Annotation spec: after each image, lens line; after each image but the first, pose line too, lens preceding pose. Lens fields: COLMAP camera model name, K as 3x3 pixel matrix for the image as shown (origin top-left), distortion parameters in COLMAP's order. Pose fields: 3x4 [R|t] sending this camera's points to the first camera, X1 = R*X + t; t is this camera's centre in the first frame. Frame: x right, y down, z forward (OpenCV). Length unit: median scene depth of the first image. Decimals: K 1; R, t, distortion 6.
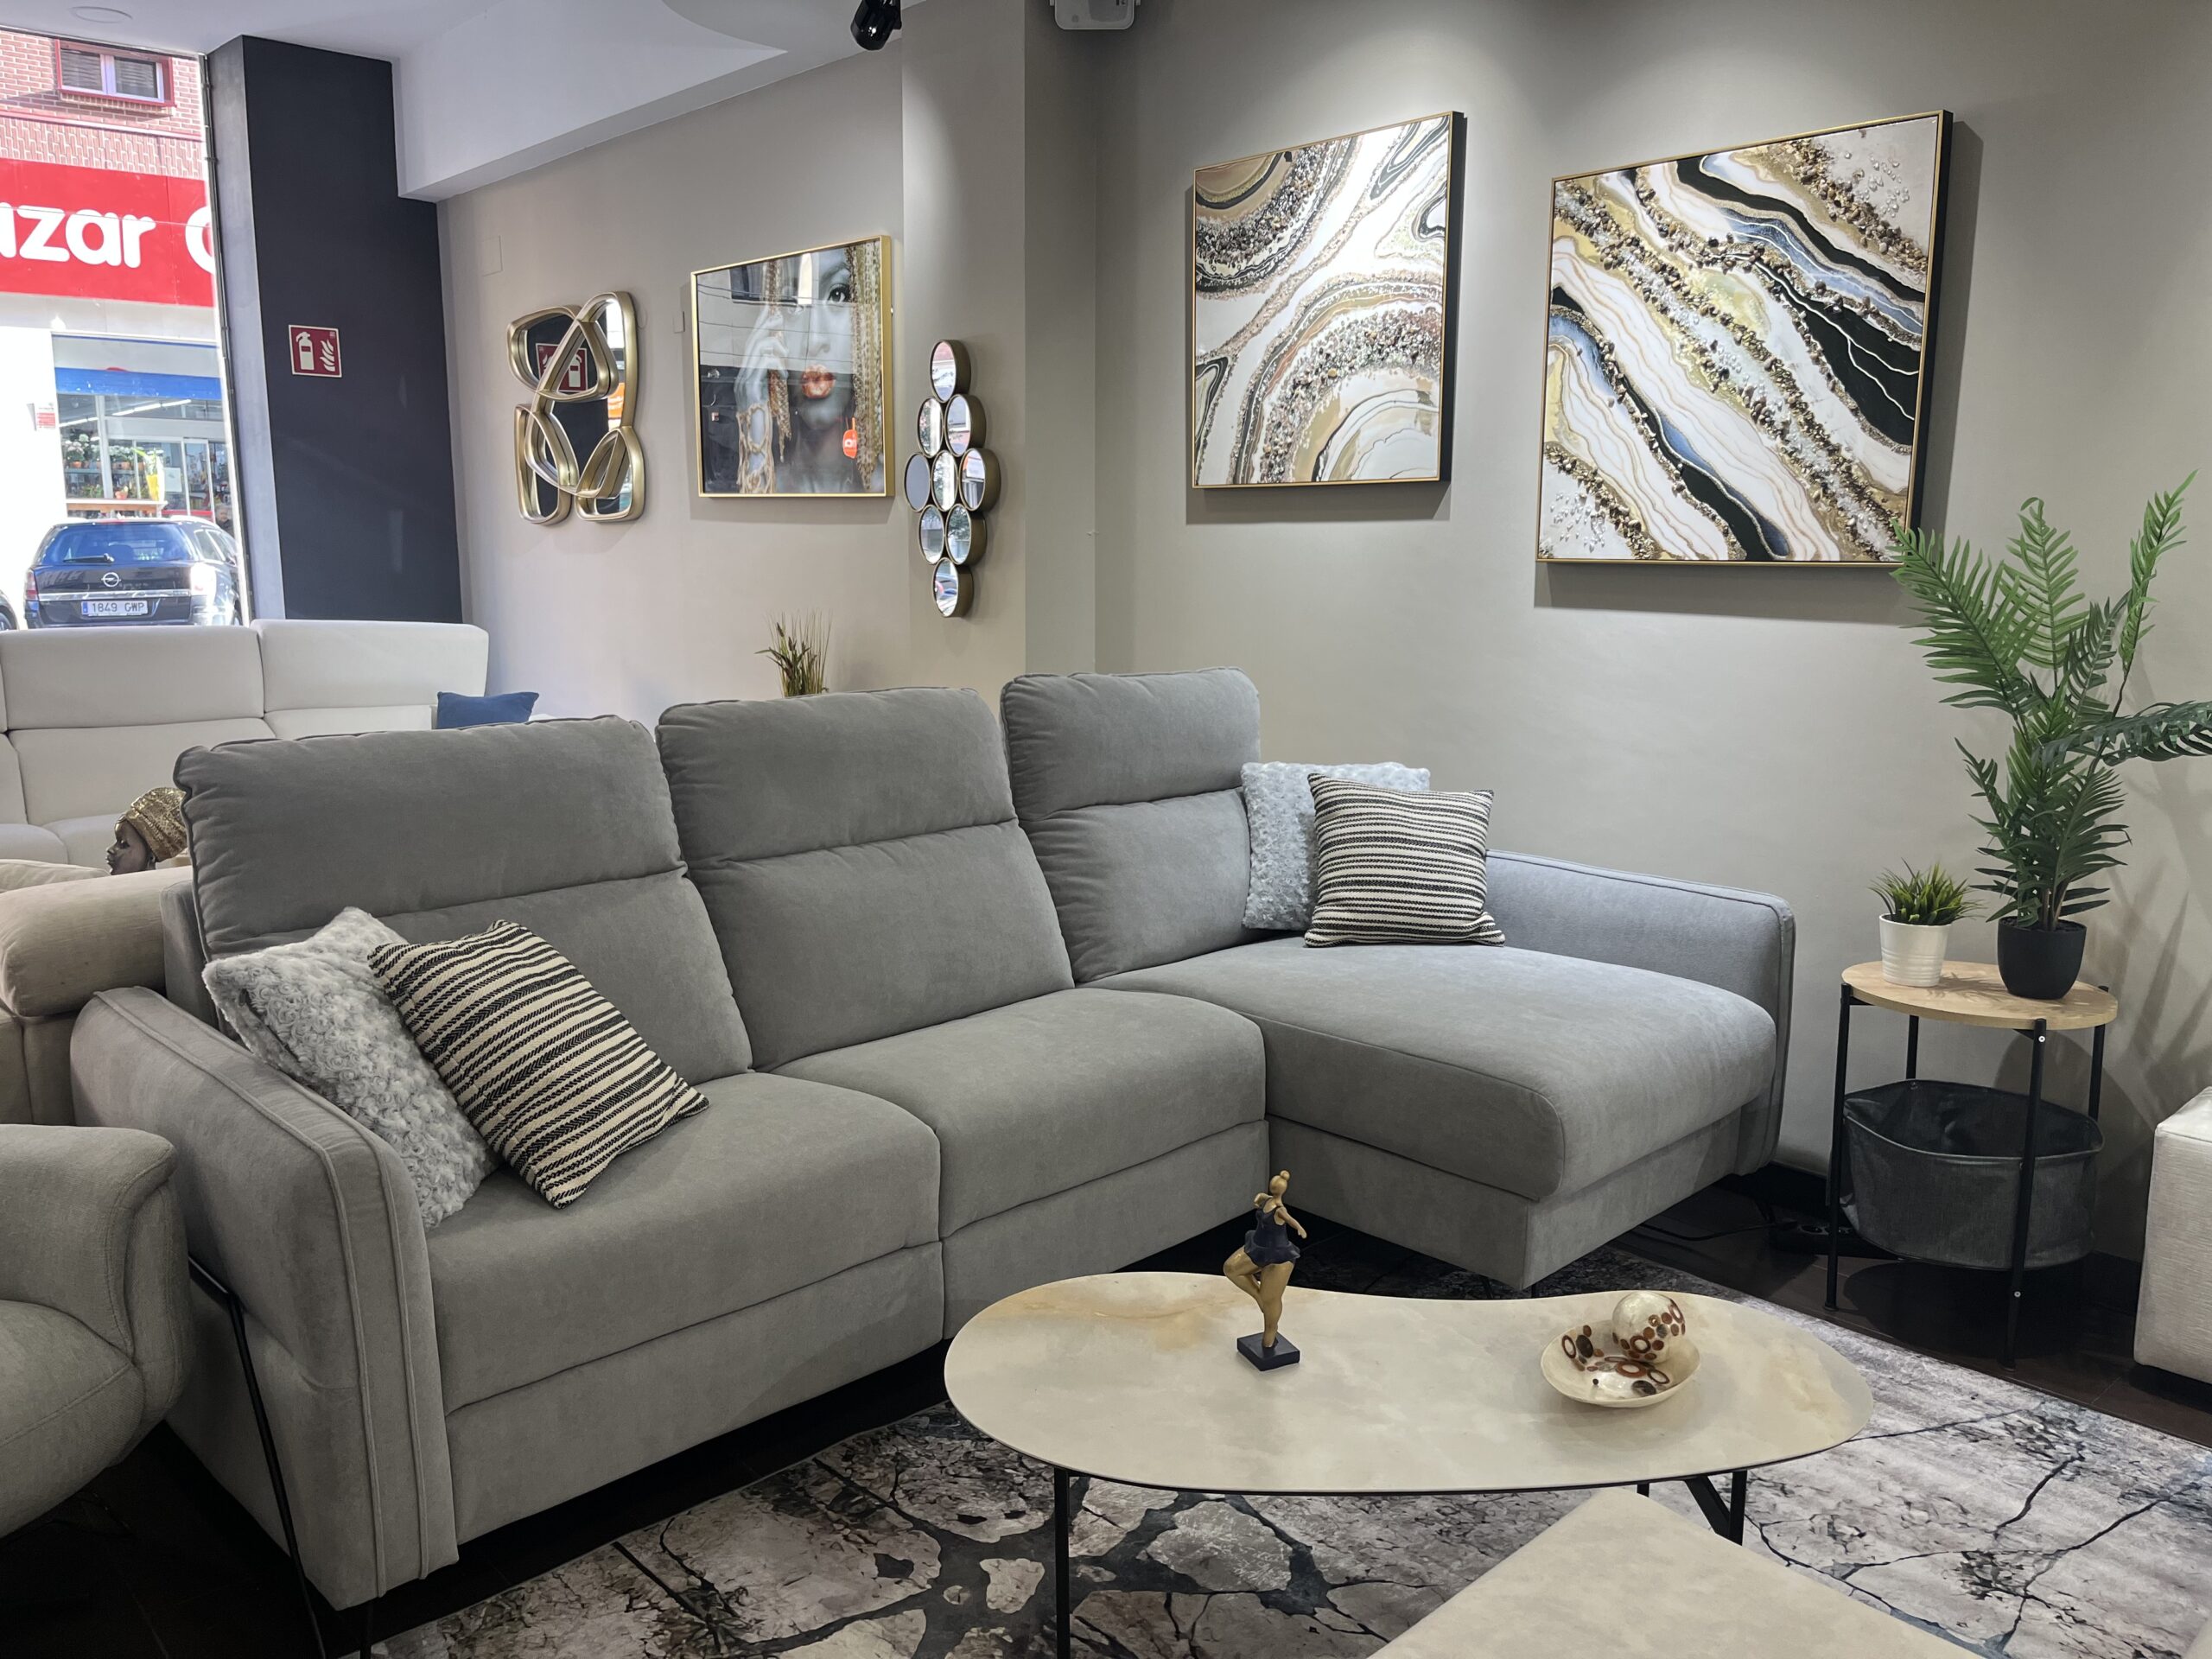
lens RADIAL K [[1675.4, 0, 1107.8], [0, 1675.4, 835.7], [0, 0, 1]] dist [0.002182, -0.021065]
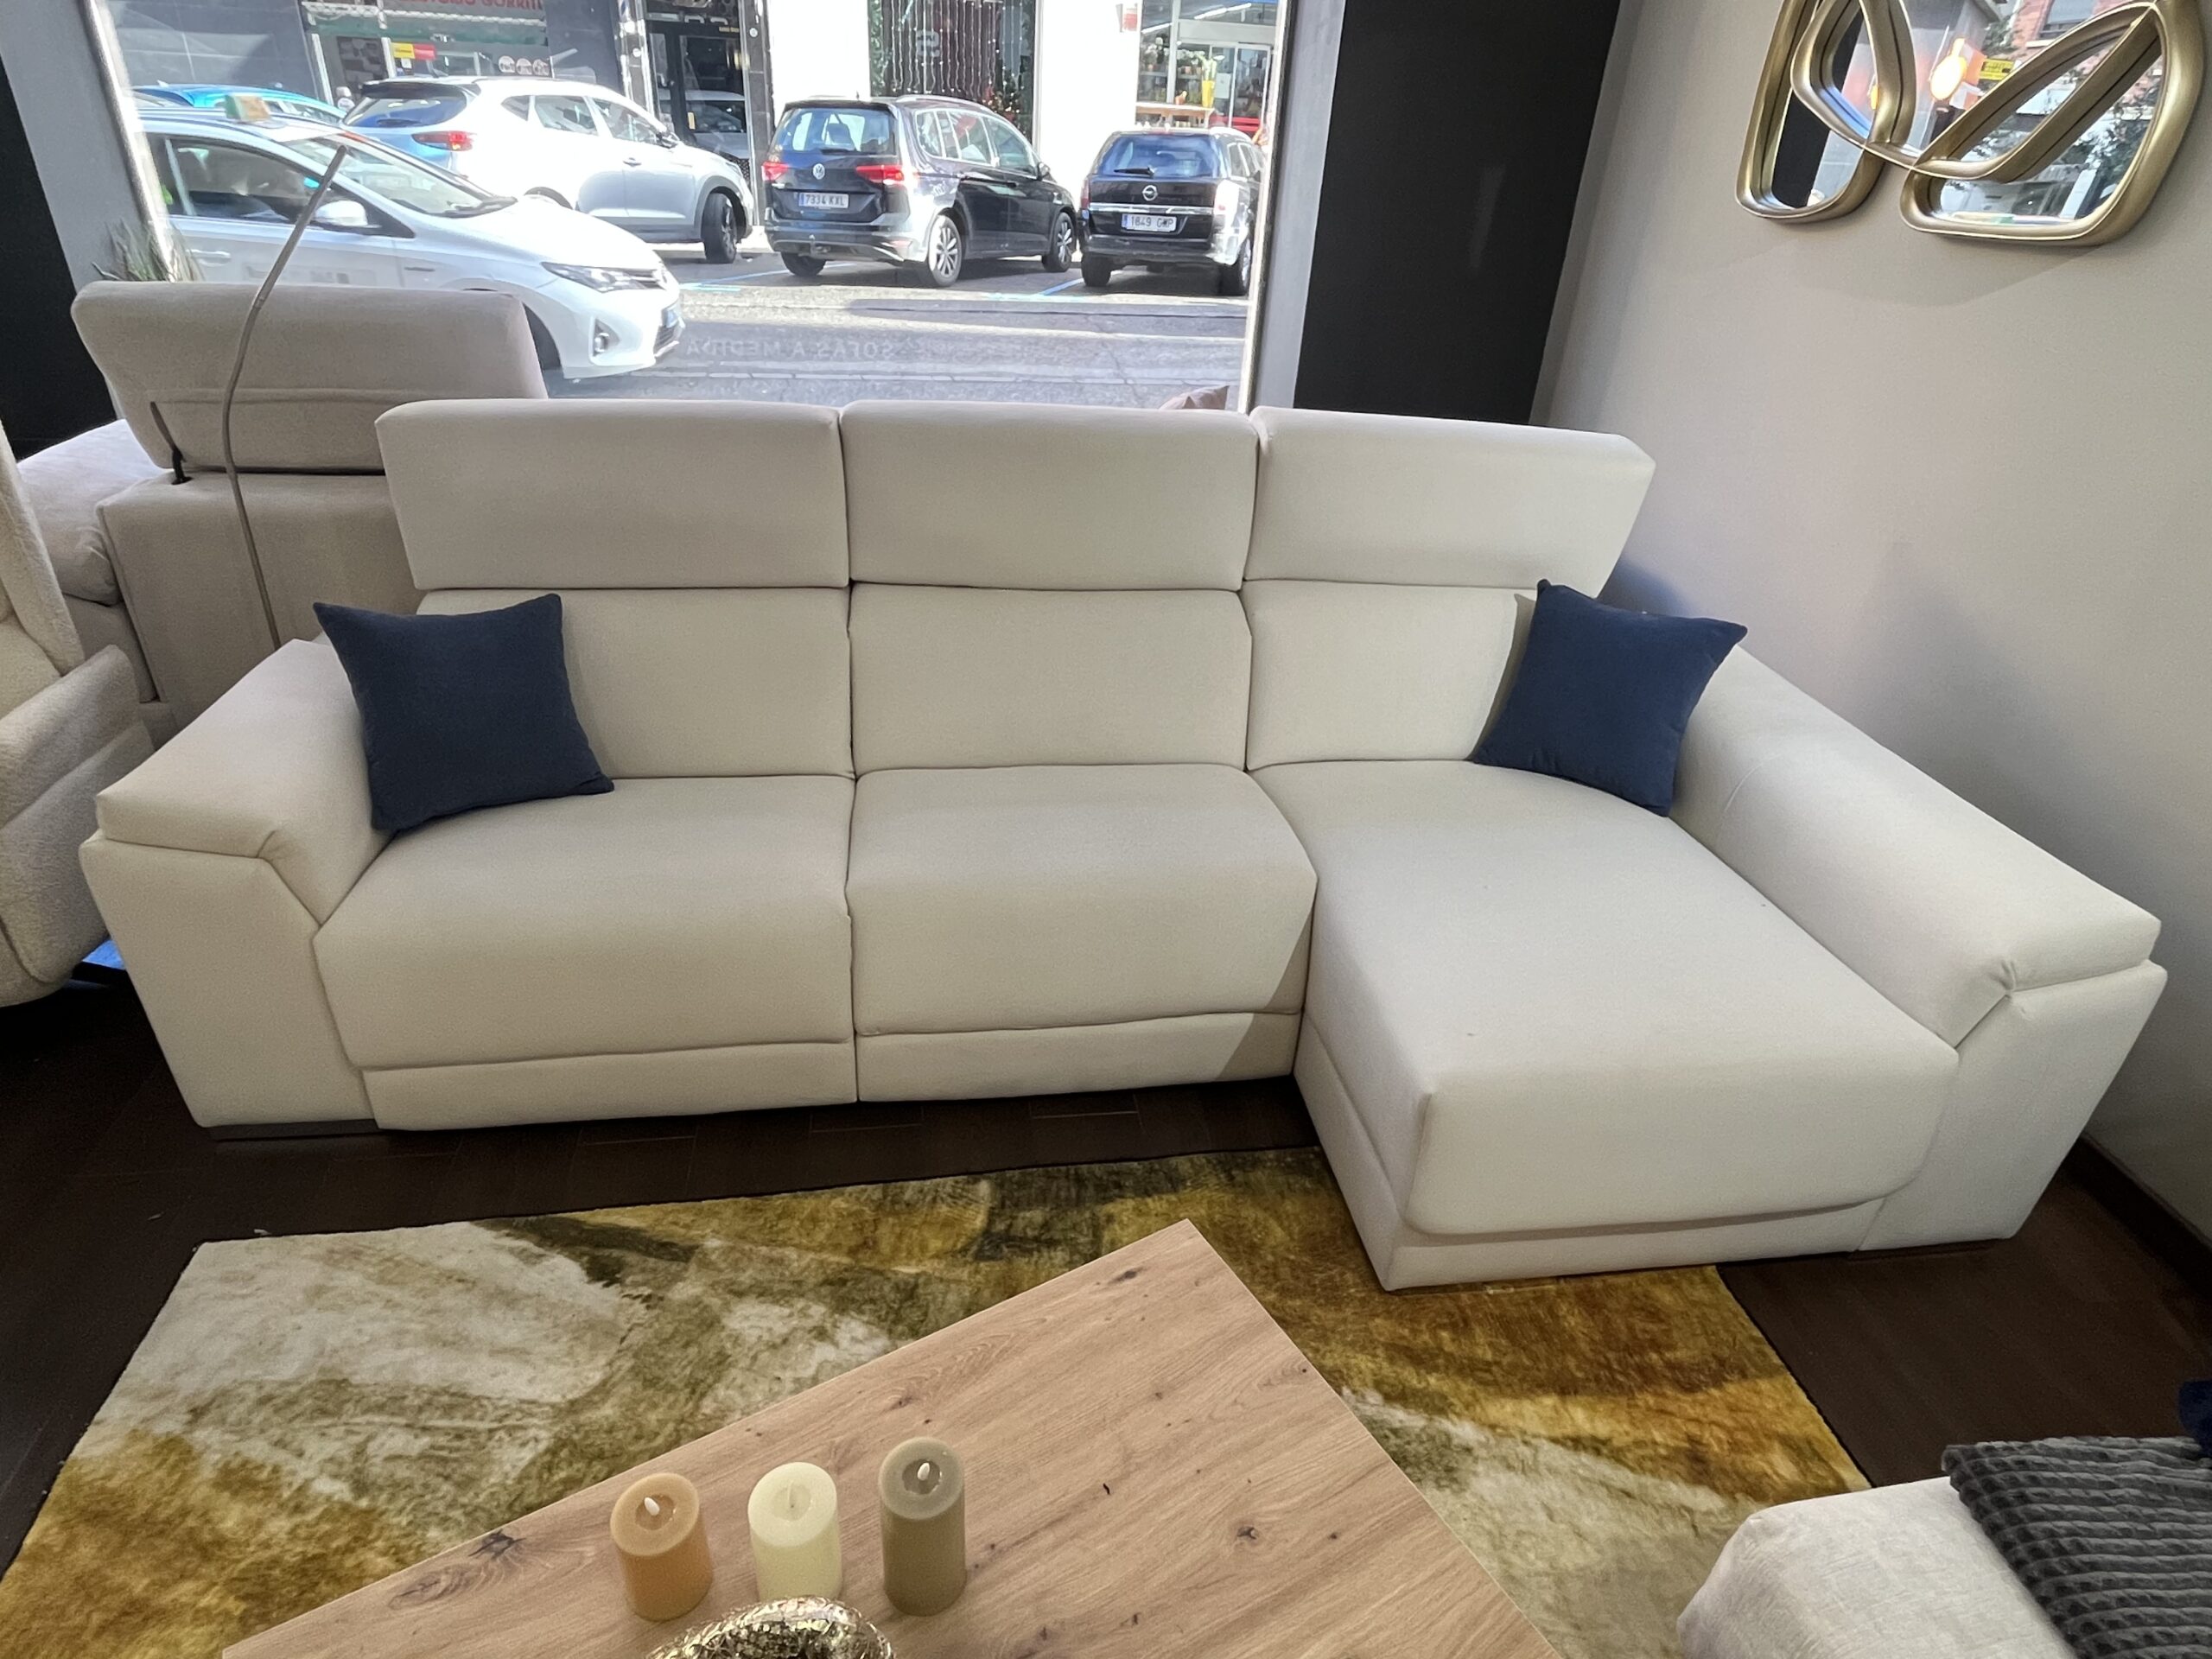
lens RADIAL K [[1220.0, 0, 1091.5], [0, 1220.0, 832.8], [0, 0, 1]] dist [0.001288, -0.000070]
pose [[0.826786, 0.315931, -0.465417, -0.118544], [-0.145166, 0.919191, 0.366080, -0.050740], [0.543463, -0.235107, 0.805837, 0.223938]]
